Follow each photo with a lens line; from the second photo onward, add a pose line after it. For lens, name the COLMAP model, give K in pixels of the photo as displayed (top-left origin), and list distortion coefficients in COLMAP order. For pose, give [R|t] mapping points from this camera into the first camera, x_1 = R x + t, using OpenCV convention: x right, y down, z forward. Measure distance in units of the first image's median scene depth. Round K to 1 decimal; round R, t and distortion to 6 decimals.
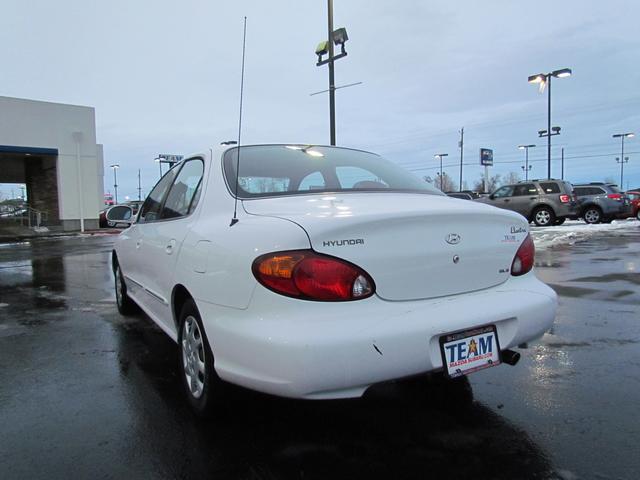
lens RADIAL K [[453.9, 0, 320.0], [0, 453.9, 240.0], [0, 0, 1]] dist [-0.013581, -0.005097]
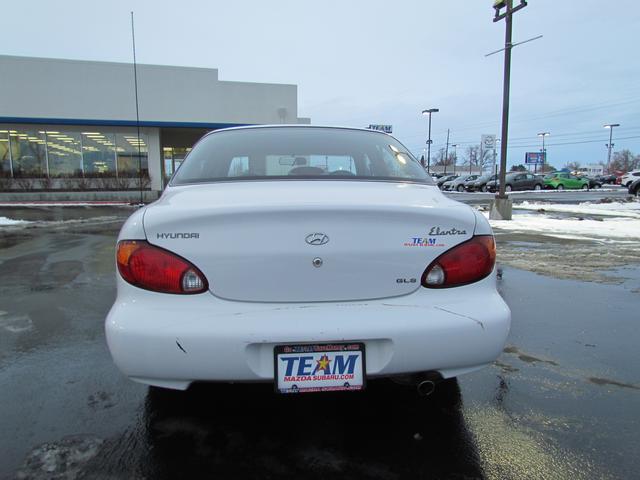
lens RADIAL K [[453.9, 0, 320.0], [0, 453.9, 240.0], [0, 0, 1]] dist [-0.013581, -0.005097]
pose [[0.897967, 0.075210, -0.433588, 0.682194], [-0.046112, 0.995944, 0.077259, -0.067927], [0.437640, -0.049382, 0.897793, 0.220732]]
